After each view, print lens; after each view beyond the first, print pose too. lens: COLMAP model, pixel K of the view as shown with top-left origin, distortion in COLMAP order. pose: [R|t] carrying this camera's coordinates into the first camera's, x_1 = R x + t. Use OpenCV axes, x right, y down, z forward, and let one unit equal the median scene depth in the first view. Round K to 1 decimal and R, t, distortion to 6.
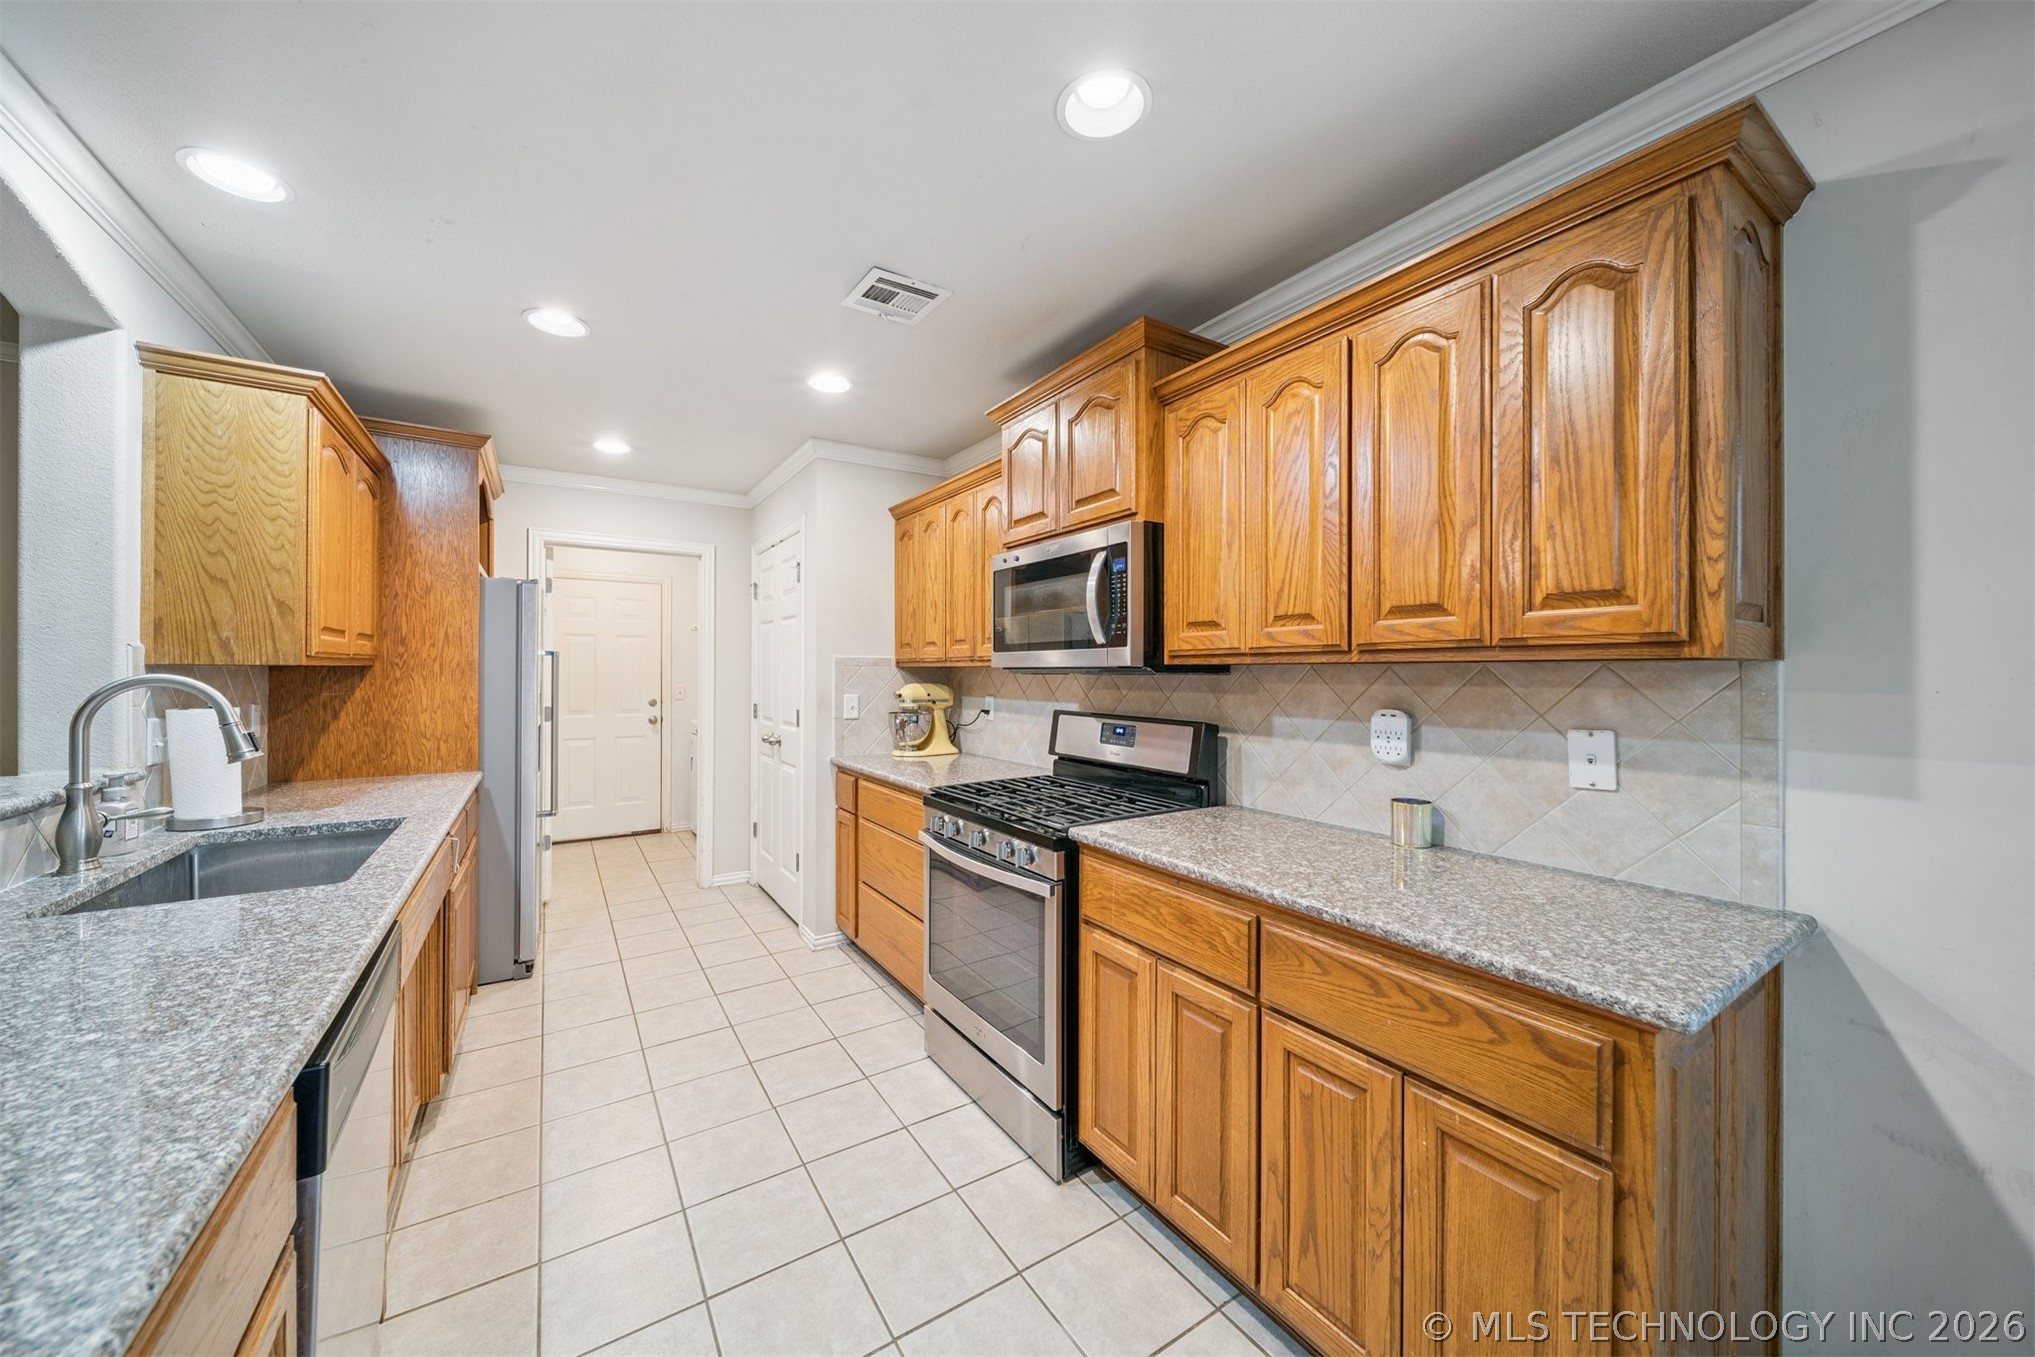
lens RADIAL K [[713.6, 0, 1002.7], [0, 713.6, 672.2], [0, 0, 1]] dist [-0.001088, -0.000390]
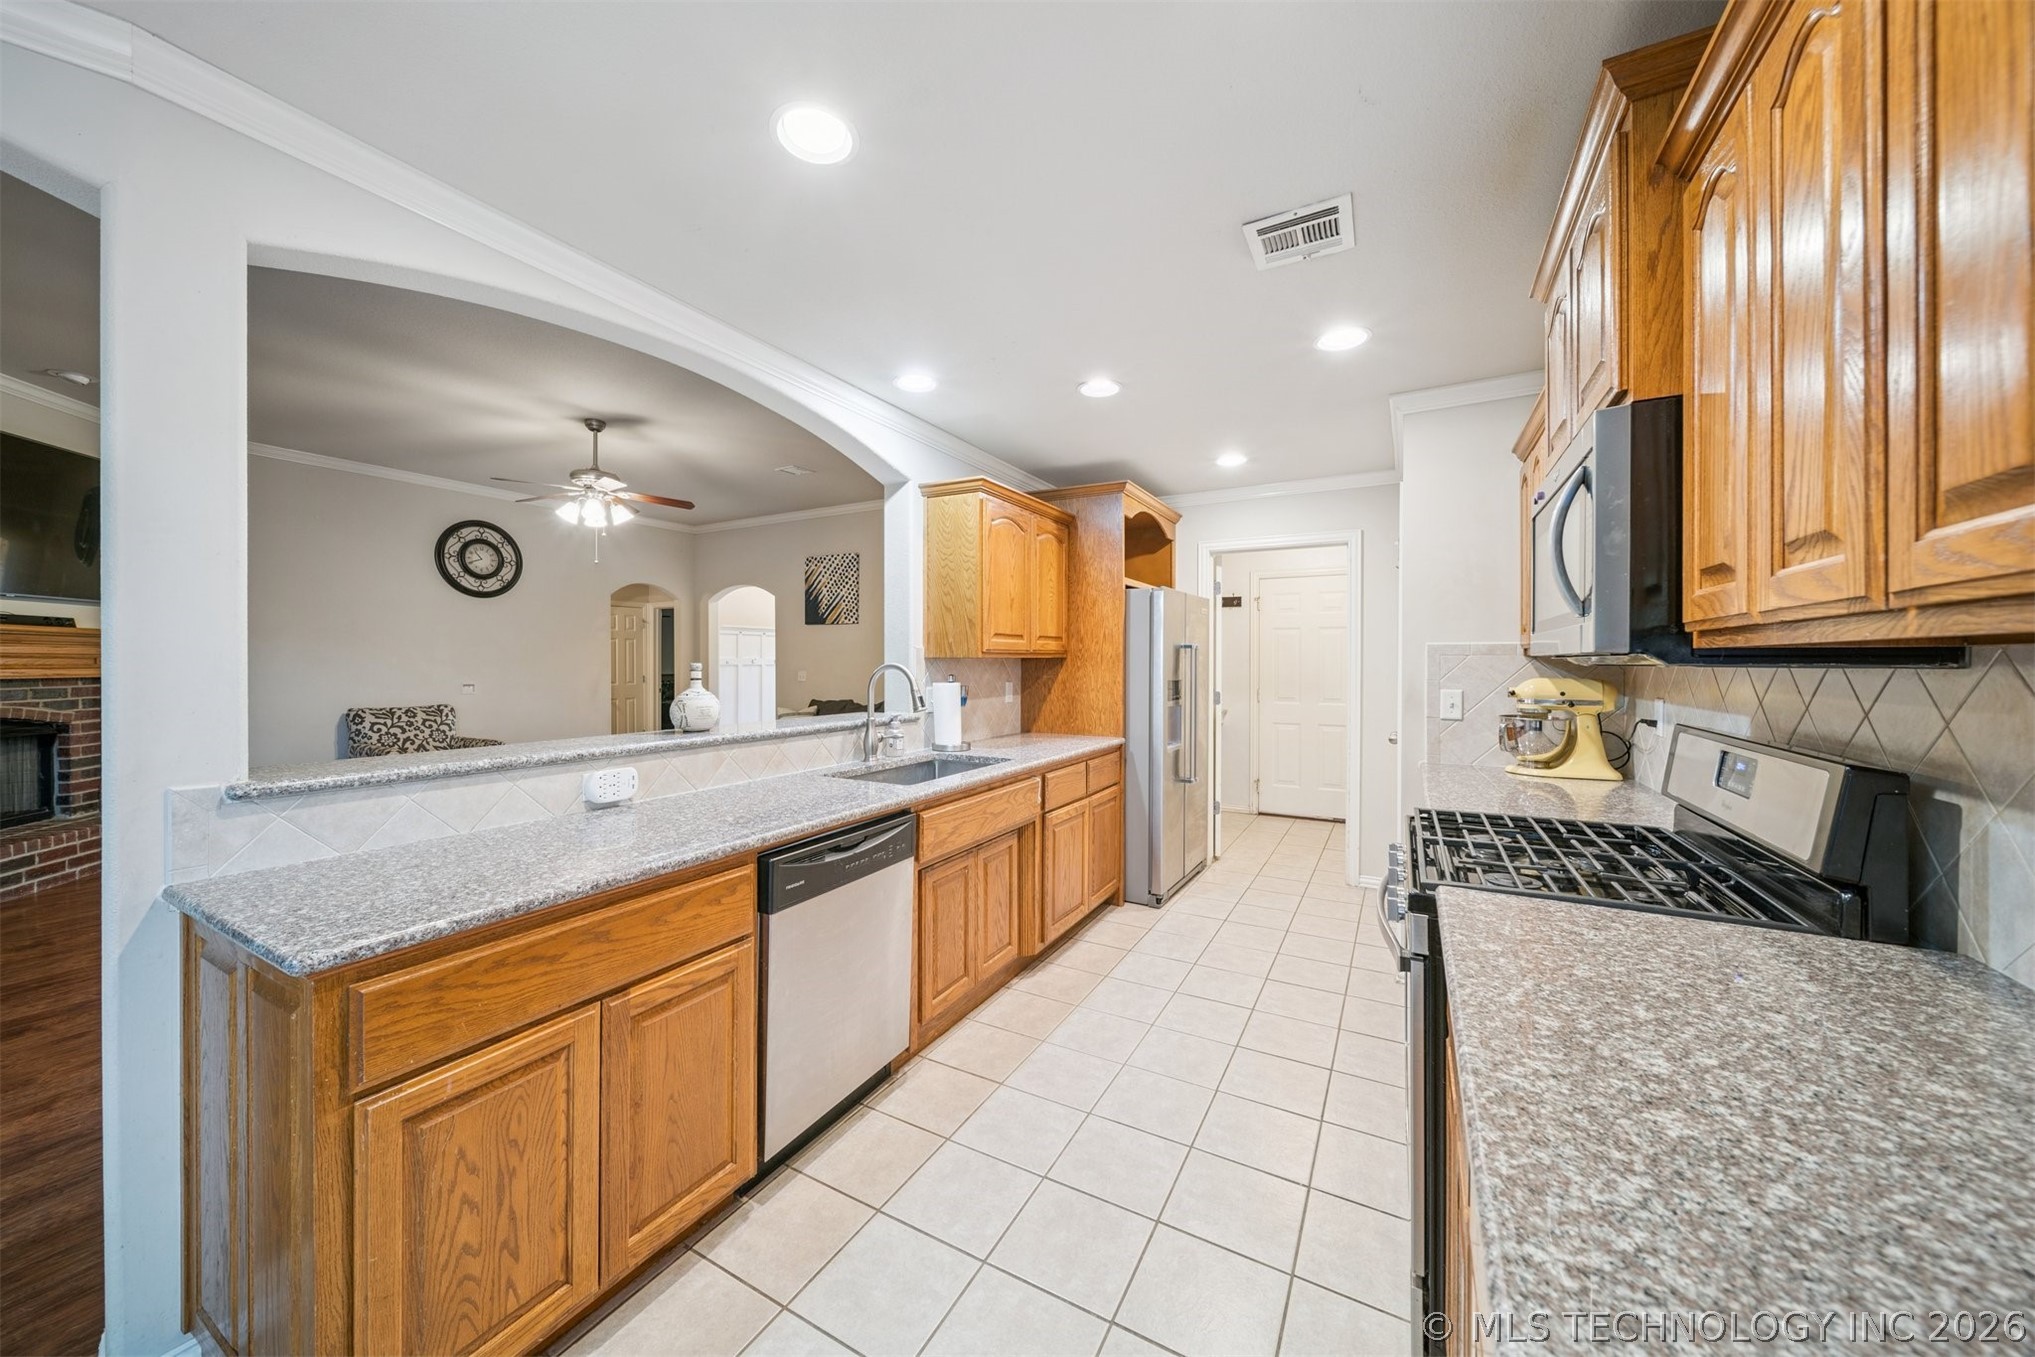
lens RADIAL K [[715.5, 0, 1003.0], [0, 715.5, 665.4], [0, 0, 1]] dist [0.000070, -0.000320]
pose [[0.471083, 0.004247, -0.882079, 0.319571], [-0.001326, 0.999991, 0.004107, 0.000523], [0.882088, -0.000765, 0.471084, 0.184513]]
